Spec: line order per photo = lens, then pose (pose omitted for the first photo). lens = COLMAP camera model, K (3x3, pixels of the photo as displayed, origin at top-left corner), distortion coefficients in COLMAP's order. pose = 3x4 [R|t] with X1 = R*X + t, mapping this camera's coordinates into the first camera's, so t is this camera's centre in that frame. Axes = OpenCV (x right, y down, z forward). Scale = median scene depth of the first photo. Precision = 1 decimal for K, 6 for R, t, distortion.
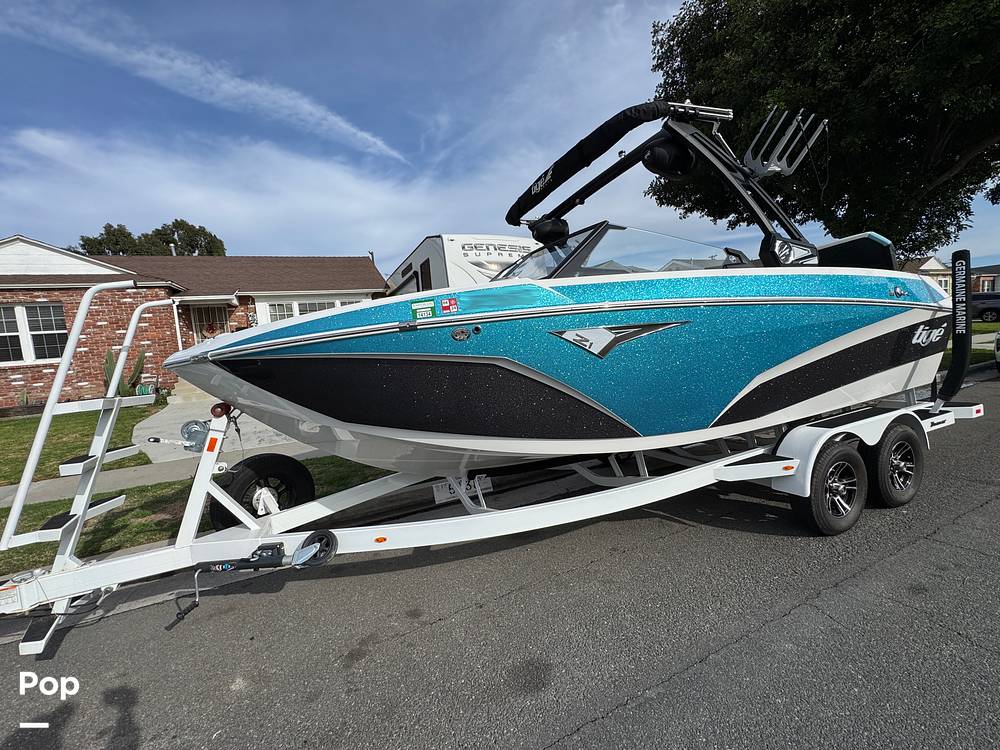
lens RADIAL K [[401.9, 0, 504.4], [0, 401.9, 377.0], [0, 0, 1]] dist [-0.003042, -0.000035]
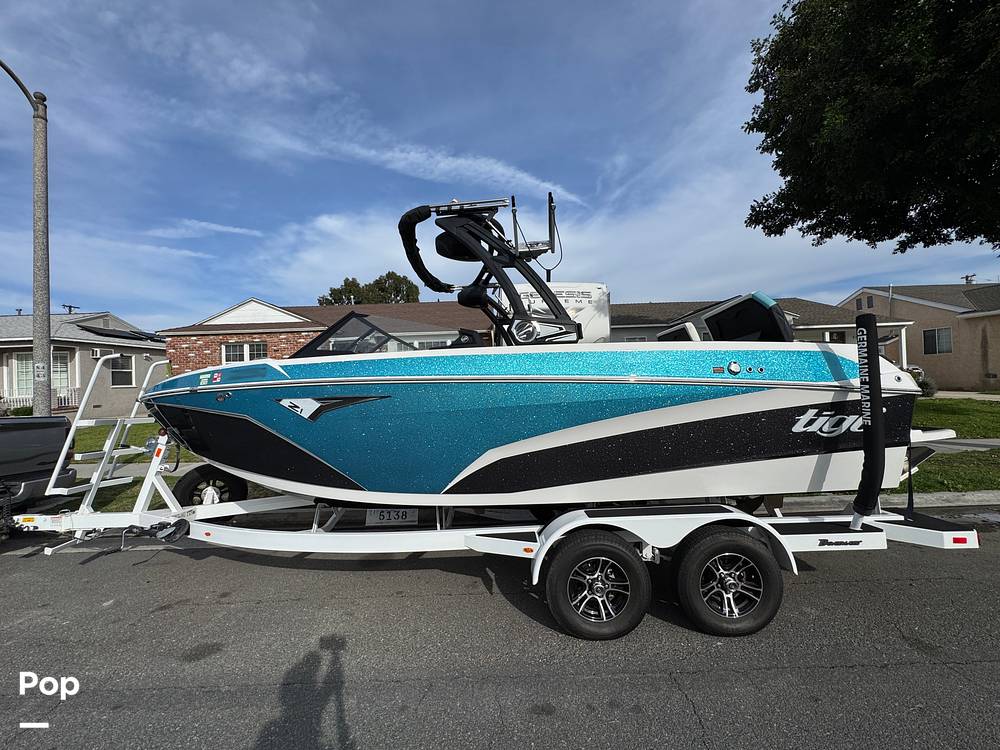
lens RADIAL K [[401.9, 0, 504.4], [0, 401.9, 377.0], [0, 0, 1]] dist [-0.003042, -0.000035]
pose [[0.912525, 0.046113, -0.406414, 0.803692], [-0.077387, 0.995143, -0.060848, -0.097180], [0.401634, 0.086976, 0.911661, 0.048505]]
